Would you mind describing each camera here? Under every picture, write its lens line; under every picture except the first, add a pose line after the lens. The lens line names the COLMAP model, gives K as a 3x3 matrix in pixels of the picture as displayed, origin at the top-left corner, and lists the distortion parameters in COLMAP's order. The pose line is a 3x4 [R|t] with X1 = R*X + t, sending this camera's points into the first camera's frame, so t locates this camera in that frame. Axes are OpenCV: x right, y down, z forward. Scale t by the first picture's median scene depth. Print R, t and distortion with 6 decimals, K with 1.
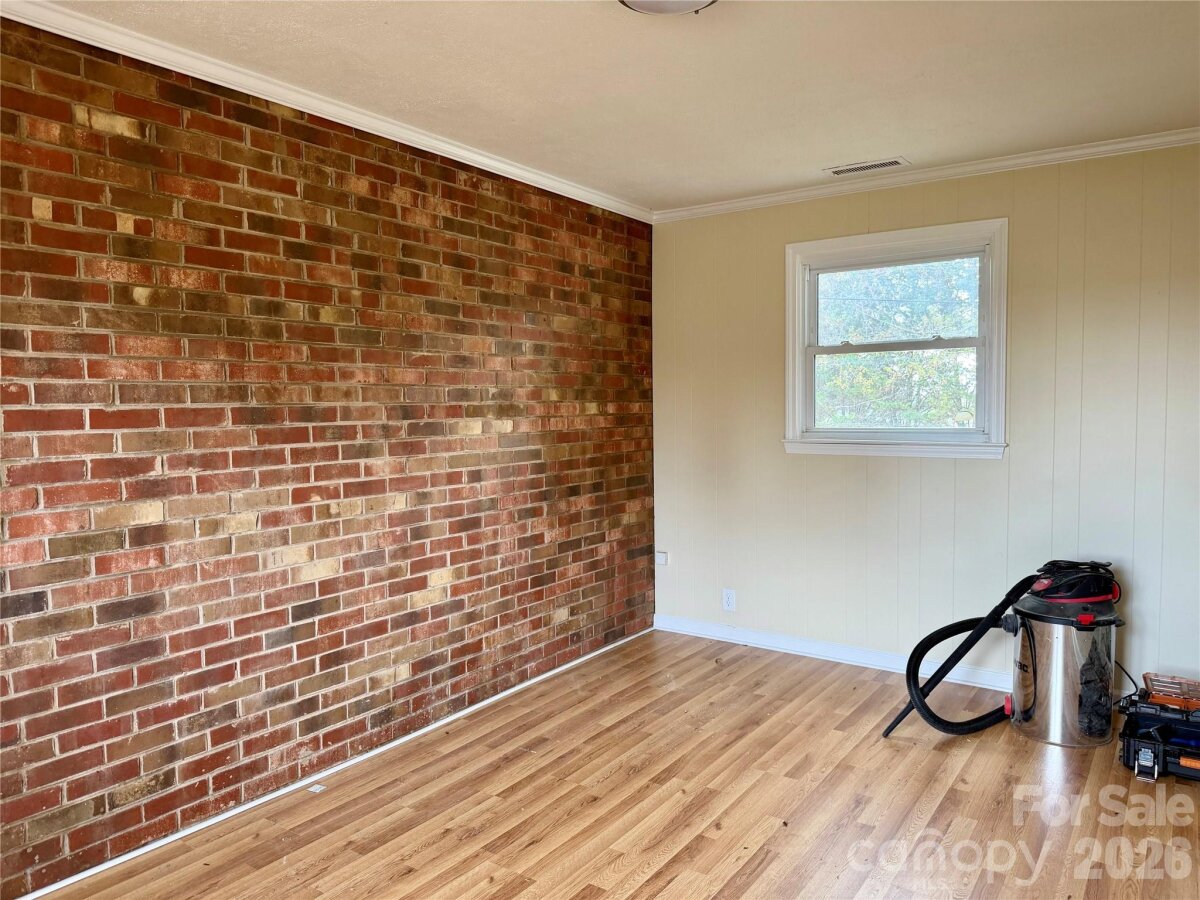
lens RADIAL K [[846.7, 0, 600.0], [0, 846.7, 450.0], [0, 0, 1]] dist [0.059884, -0.085853]
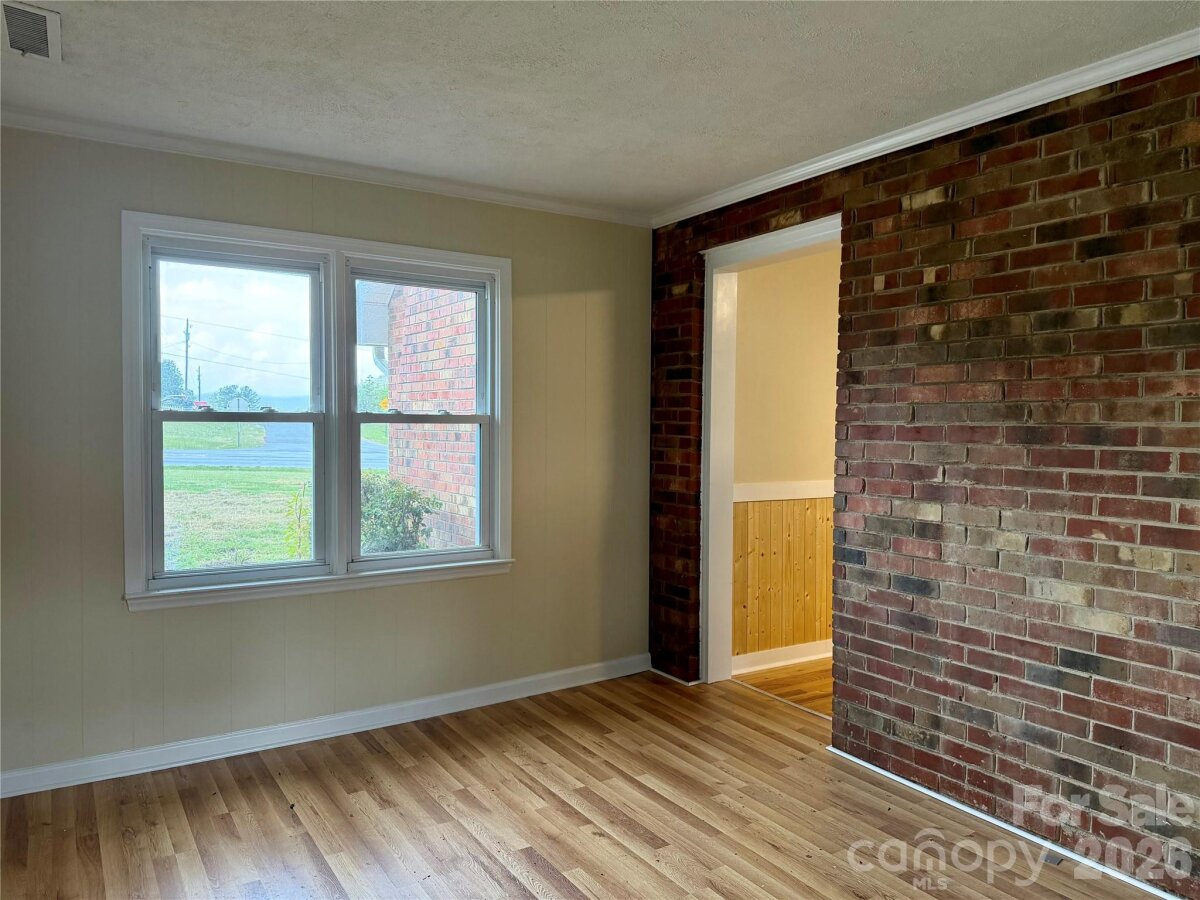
lens RADIAL K [[846.7, 0, 600.0], [0, 846.7, 450.0], [0, 0, 1]] dist [0.059884, -0.085853]
pose [[-0.381720, 0.037193, -0.923529, 0.670206], [-0.056742, 0.996362, 0.063579, -0.056550], [0.922535, 0.076672, -0.378221, 0.904804]]
